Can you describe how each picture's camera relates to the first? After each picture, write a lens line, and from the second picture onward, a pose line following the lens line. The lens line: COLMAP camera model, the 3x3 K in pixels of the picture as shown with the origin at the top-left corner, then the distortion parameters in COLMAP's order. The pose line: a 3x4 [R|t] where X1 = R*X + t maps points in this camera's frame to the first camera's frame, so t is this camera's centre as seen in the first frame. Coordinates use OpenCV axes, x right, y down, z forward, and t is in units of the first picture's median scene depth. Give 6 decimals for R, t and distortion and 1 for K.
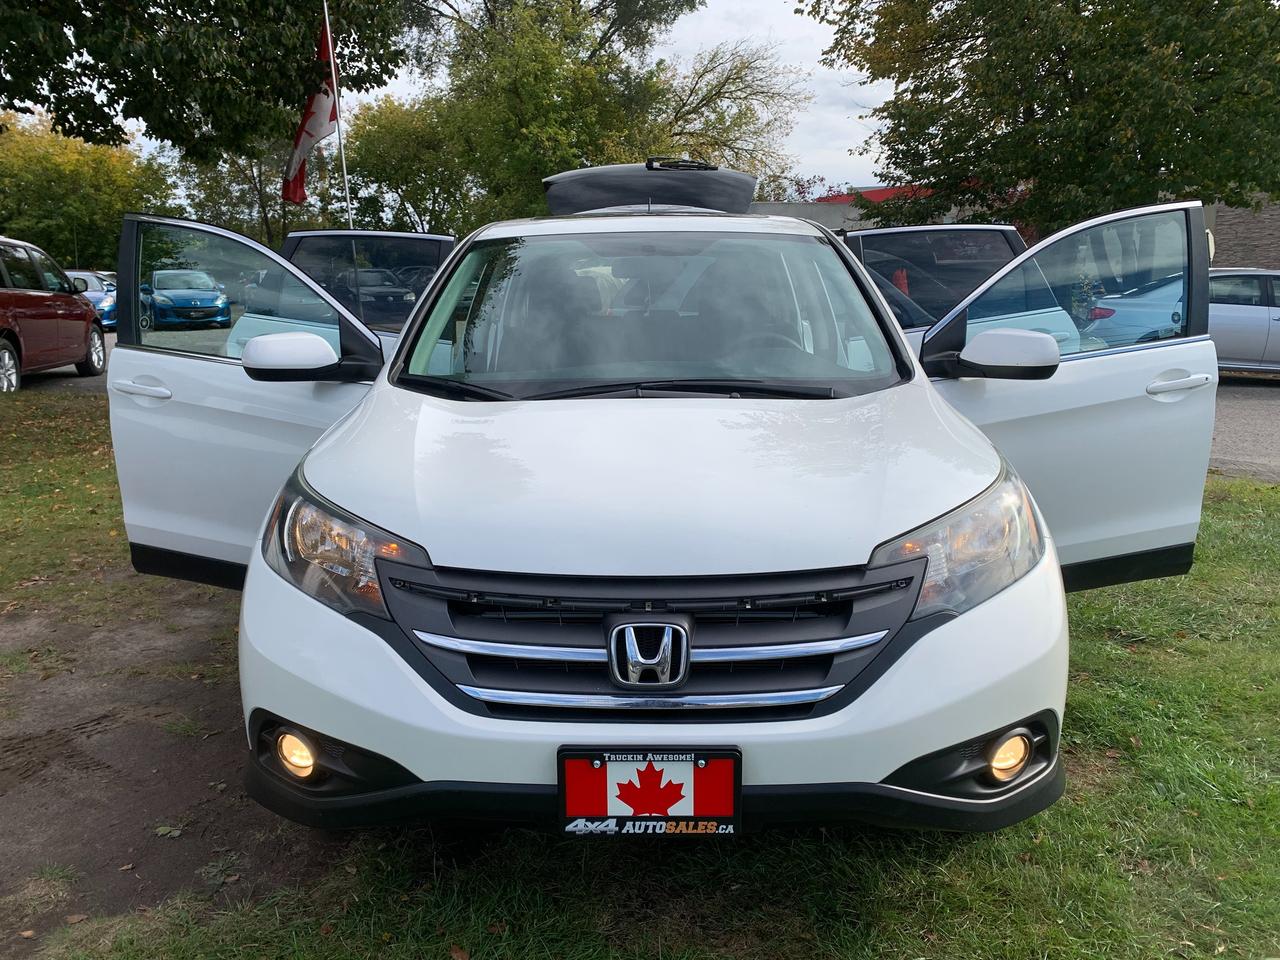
lens RADIAL K [[968.3, 0, 634.2], [0, 968.3, 490.9], [0, 0, 1]] dist [0.004991, -0.001108]
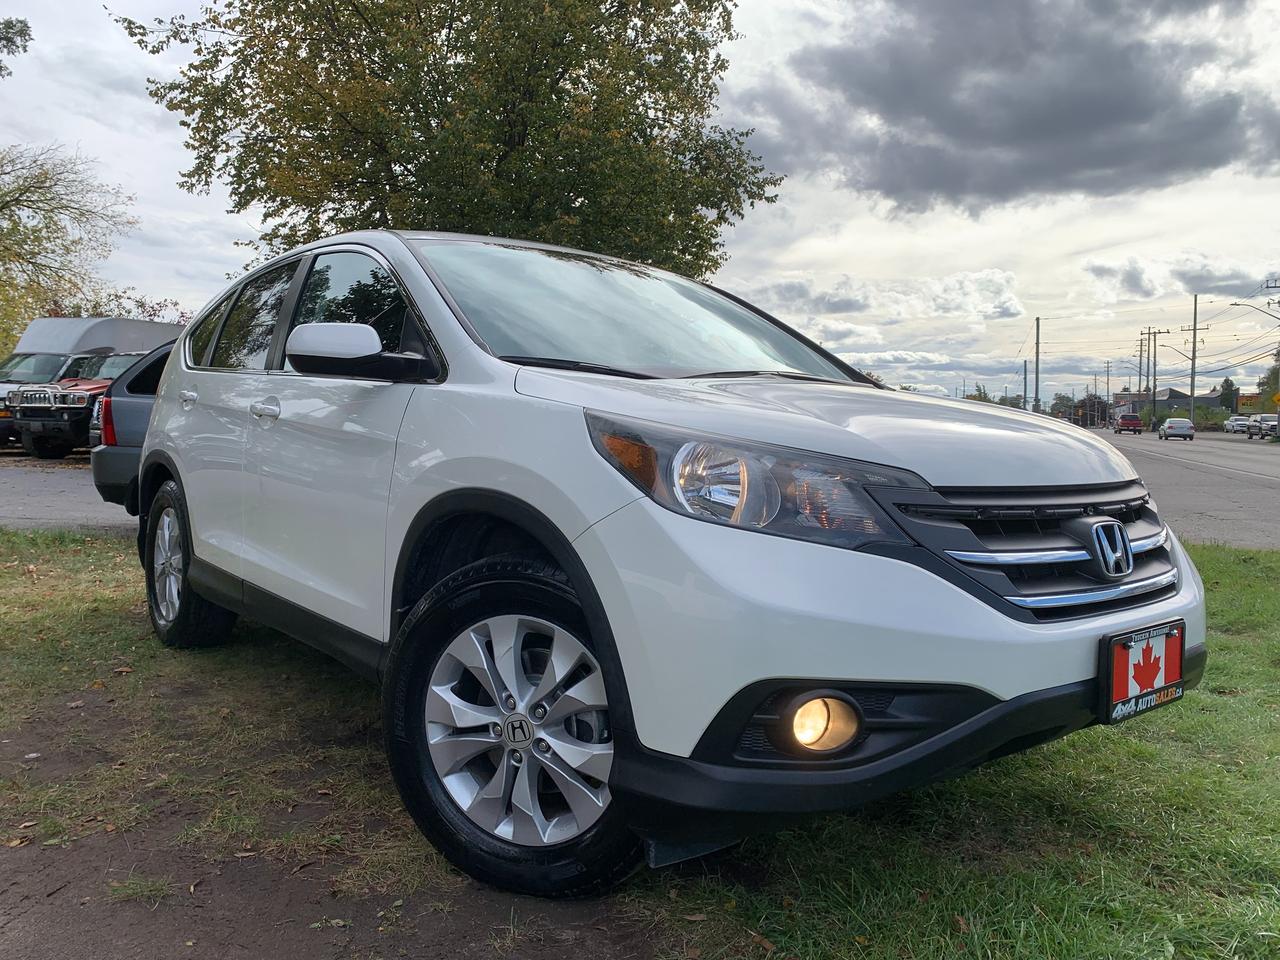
lens RADIAL K [[968.3, 0, 634.2], [0, 968.3, 490.9], [0, 0, 1]] dist [0.004991, -0.001108]
pose [[0.776387, -0.015901, 0.630056, -0.673775], [0.107772, 0.988307, -0.107859, 0.098676], [-0.620974, 0.151643, 0.769023, 0.284986]]
